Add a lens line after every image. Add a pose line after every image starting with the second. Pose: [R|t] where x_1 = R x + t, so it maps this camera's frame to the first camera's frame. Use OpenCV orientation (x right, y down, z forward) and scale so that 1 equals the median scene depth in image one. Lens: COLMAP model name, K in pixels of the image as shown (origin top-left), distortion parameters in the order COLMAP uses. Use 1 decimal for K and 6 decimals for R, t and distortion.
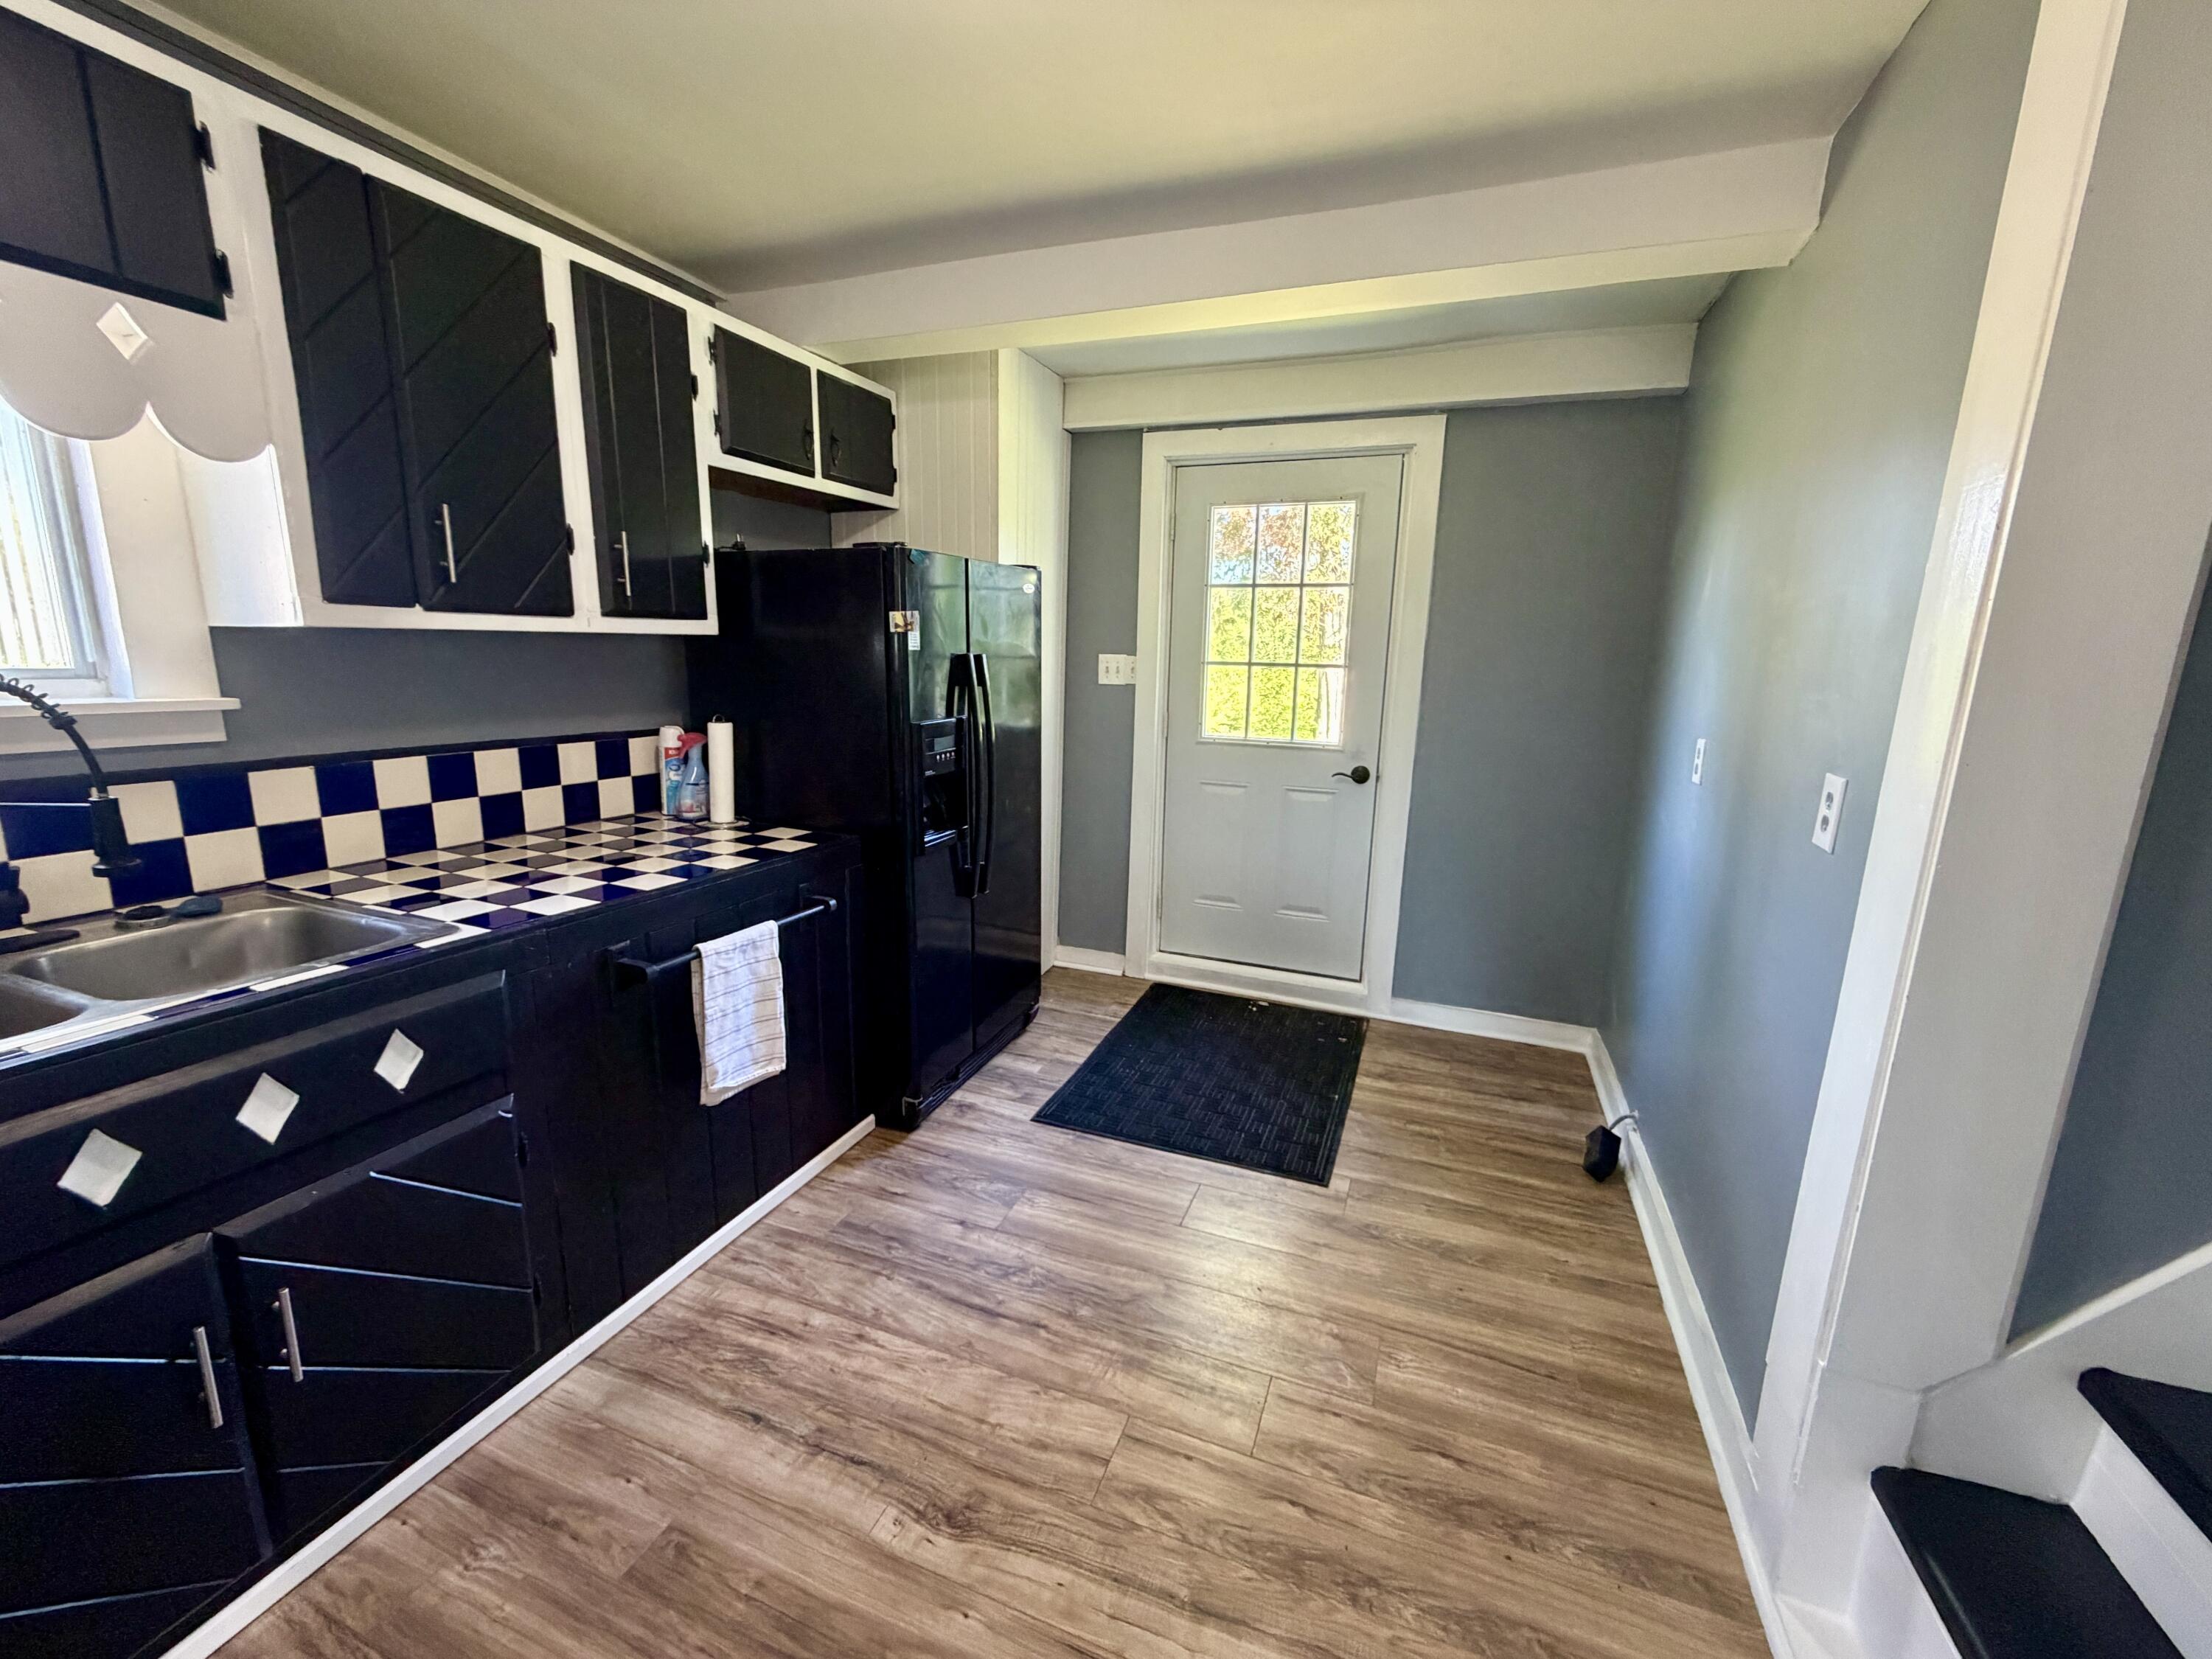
lens RADIAL K [[885.6, 0, 1098.9], [0, 885.6, 829.7], [0, 0, 1]] dist [0.000032, -0.000218]
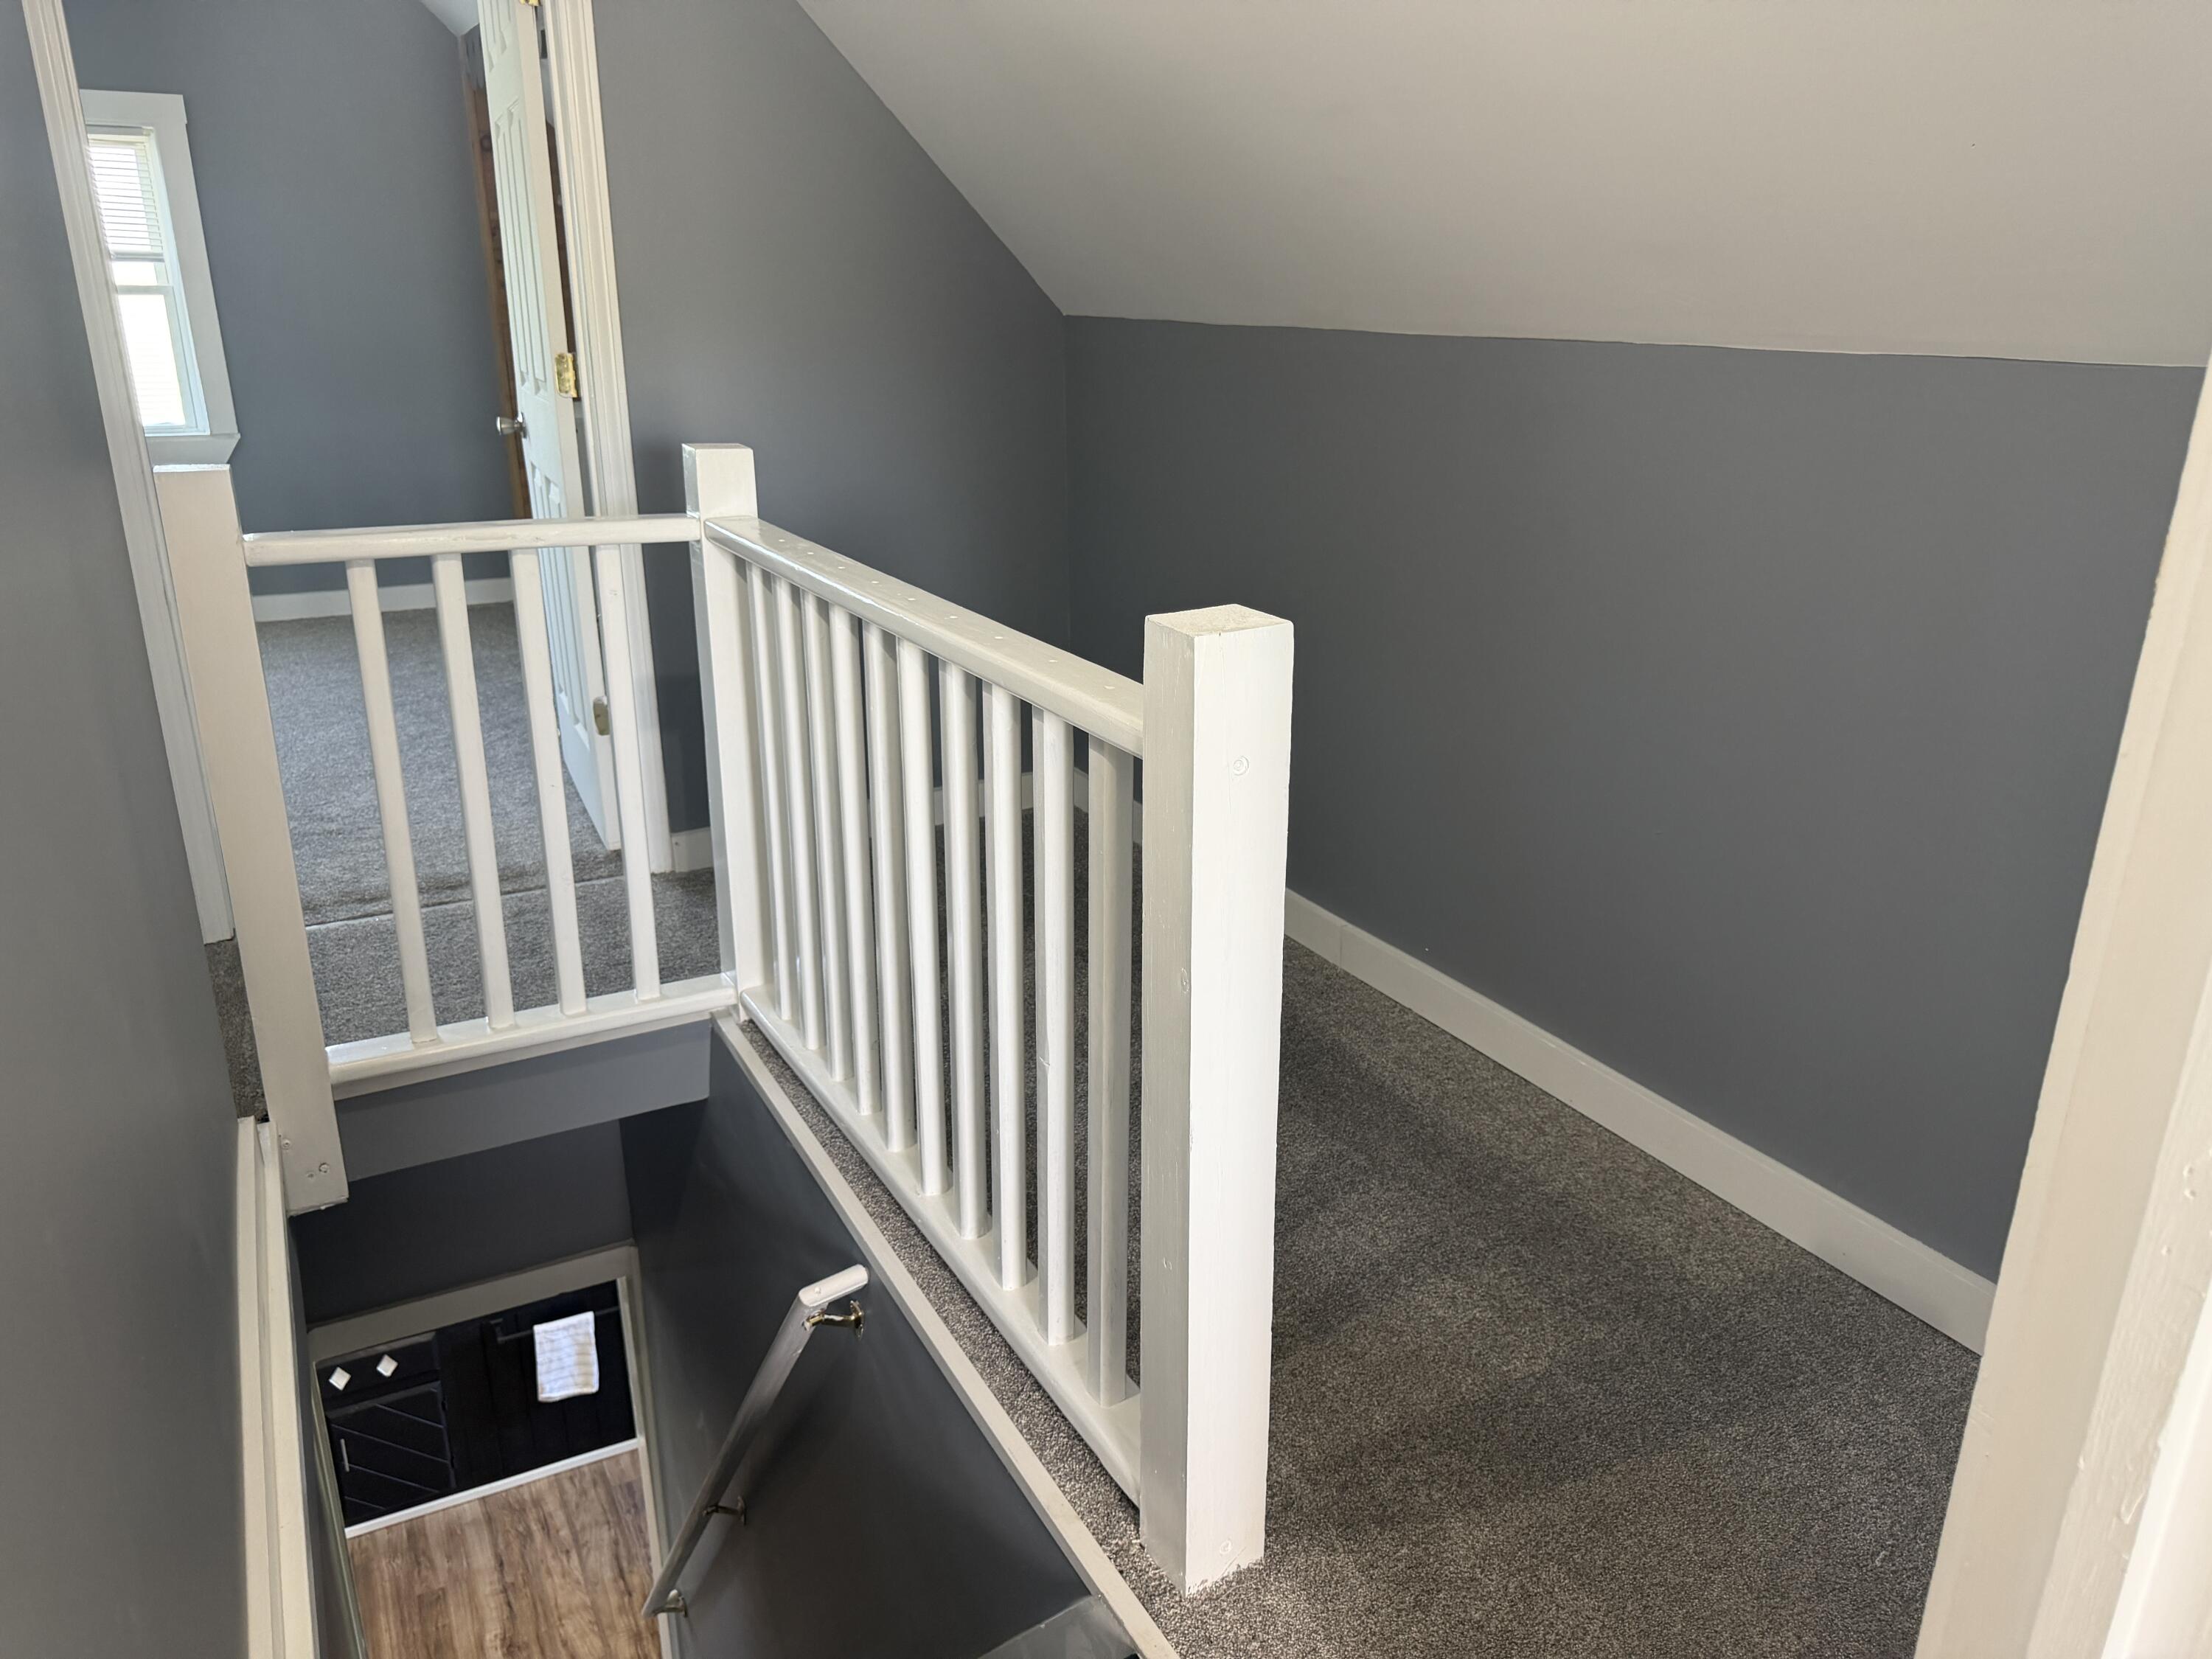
lens RADIAL K [[1575.8, 0, 1111.9], [0, 1575.8, 845.1], [0, 0, 1]] dist [0.034206, -0.036051]
pose [[0.760513, 0.206742, -0.615530, 2.113558], [-0.116862, 0.976059, 0.183447, -1.468853], [0.638720, -0.067582, 0.766466, -0.671606]]
